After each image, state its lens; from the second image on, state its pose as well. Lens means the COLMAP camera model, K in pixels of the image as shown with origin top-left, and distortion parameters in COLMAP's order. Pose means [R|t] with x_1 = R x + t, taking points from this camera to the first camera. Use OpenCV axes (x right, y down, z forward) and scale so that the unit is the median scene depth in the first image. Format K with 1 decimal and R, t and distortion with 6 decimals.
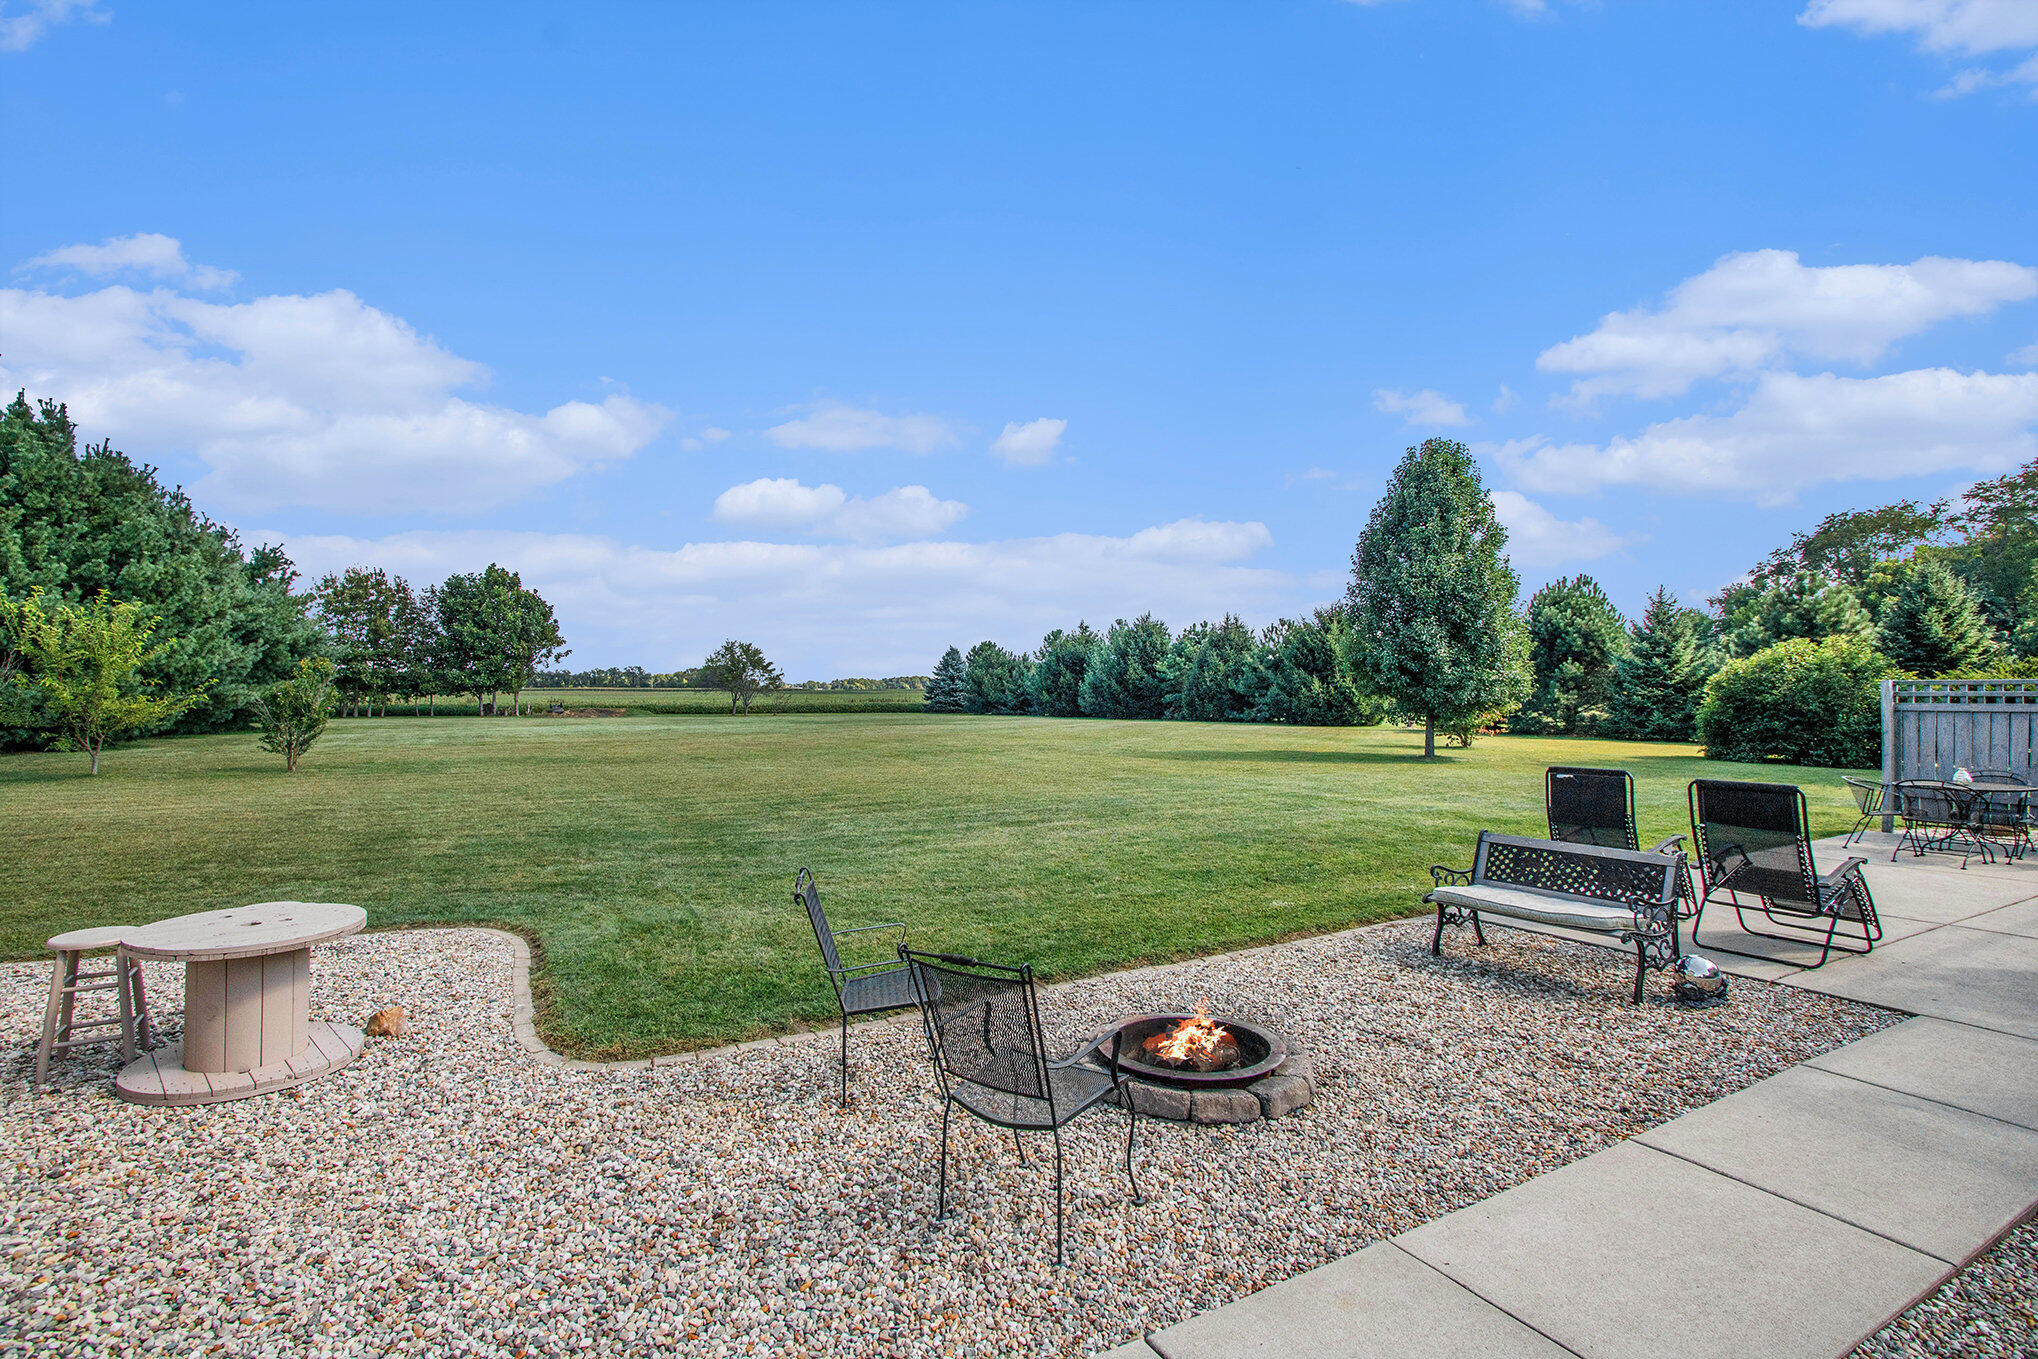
lens RADIAL K [[919.6, 0, 990.0], [0, 919.6, 669.1], [0, 0, 1]] dist [0.021601, 0.000320]
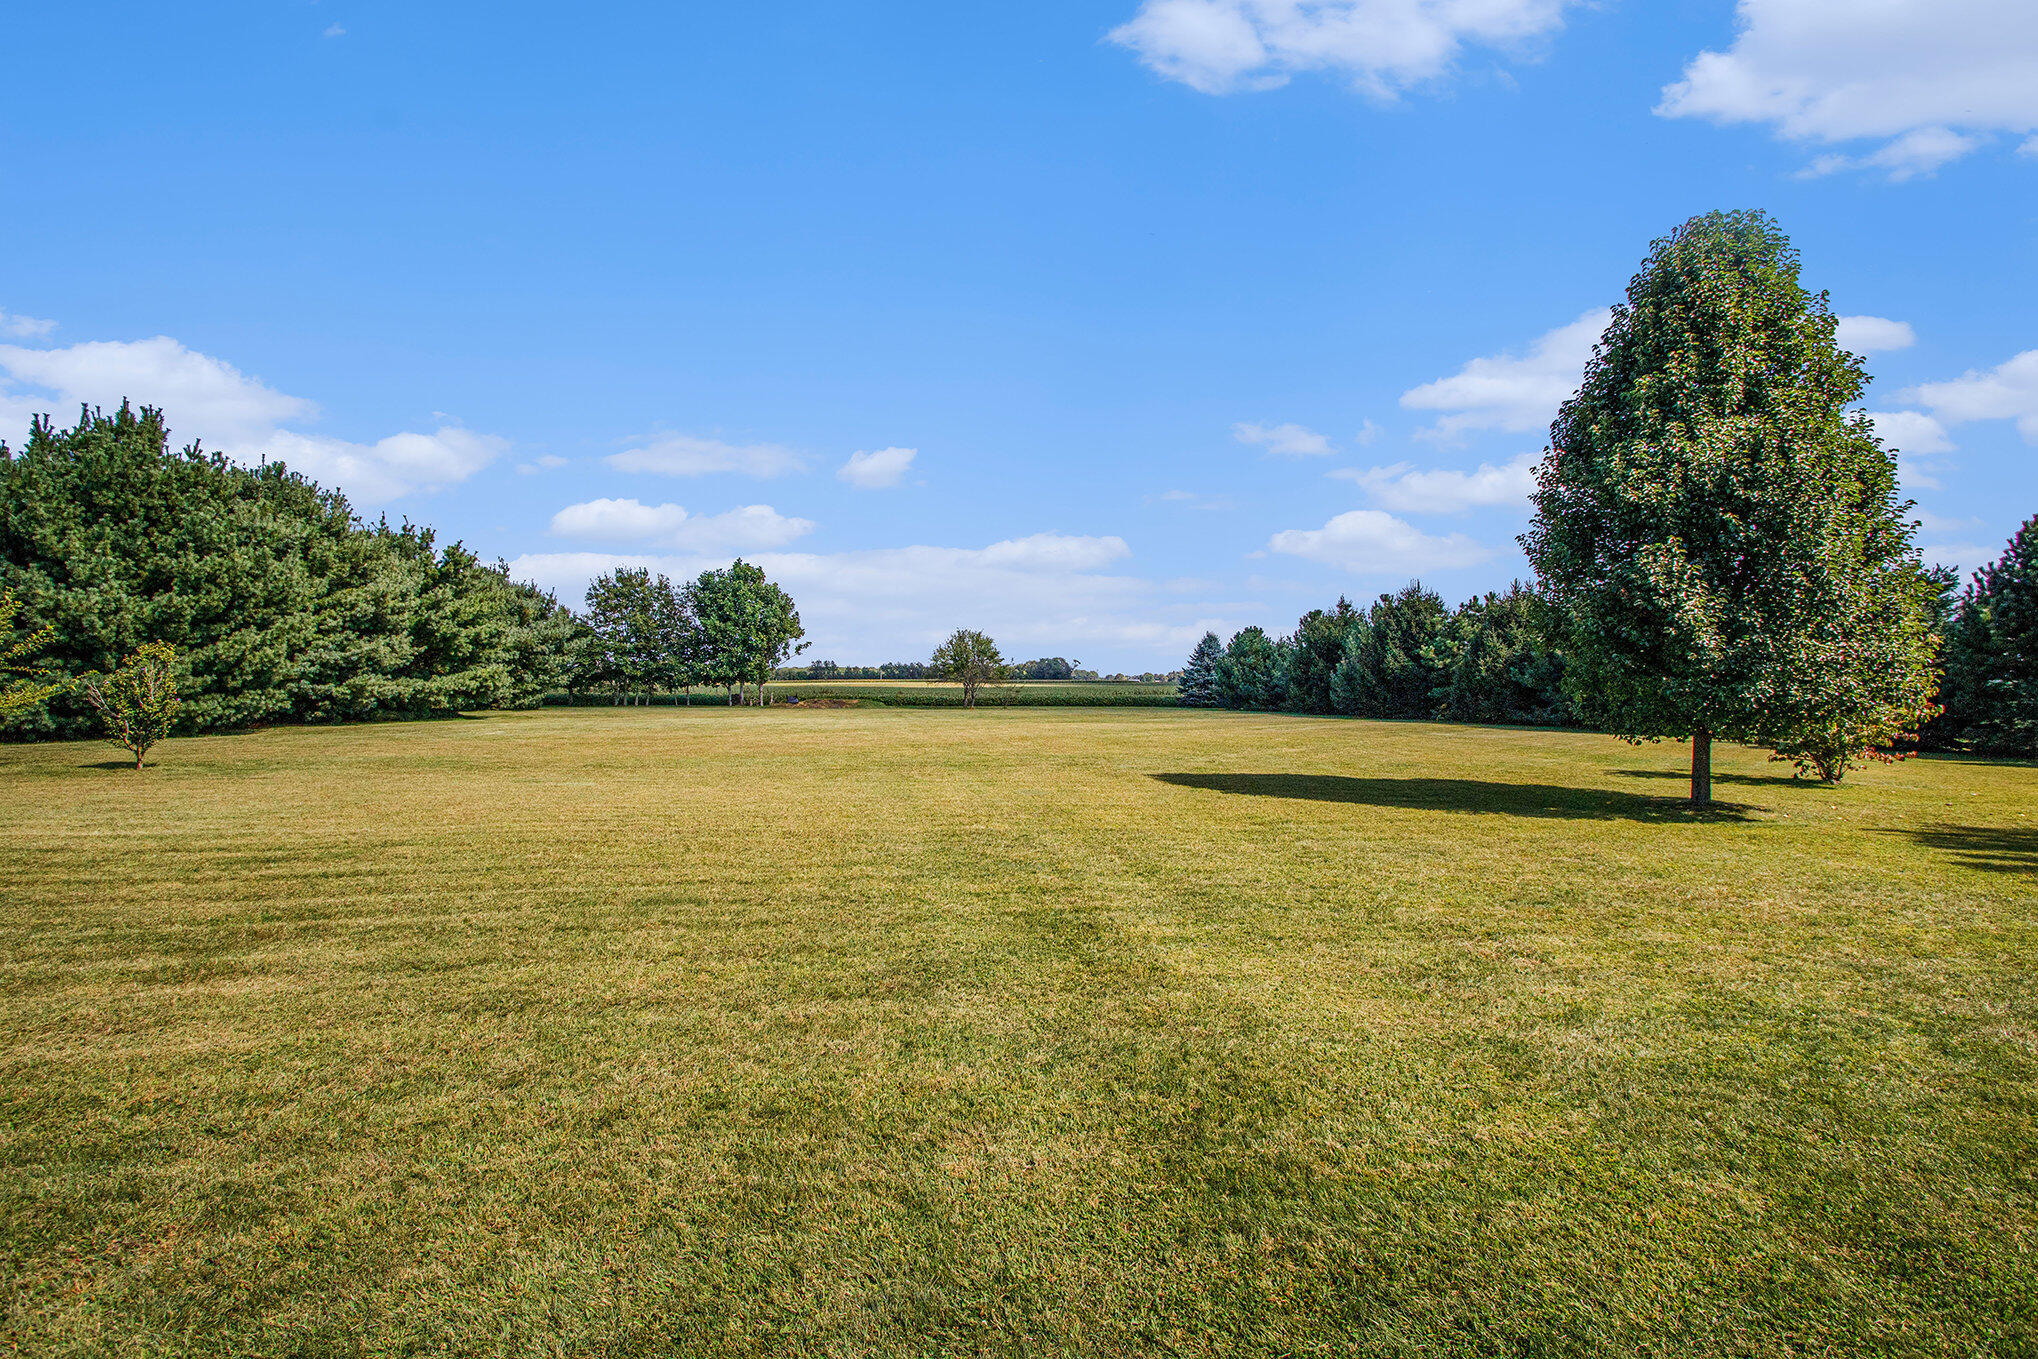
lens RADIAL K [[918.2, 0, 1019.0], [0, 918.2, 679.5], [0, 0, 1]] dist [-0.002176, -0.000361]
pose [[0.941784, 0.000951, -0.336217, 0.109021], [0.005725, 0.999806, 0.018866, 0.003501], [0.336170, -0.019692, 0.941596, 0.139077]]
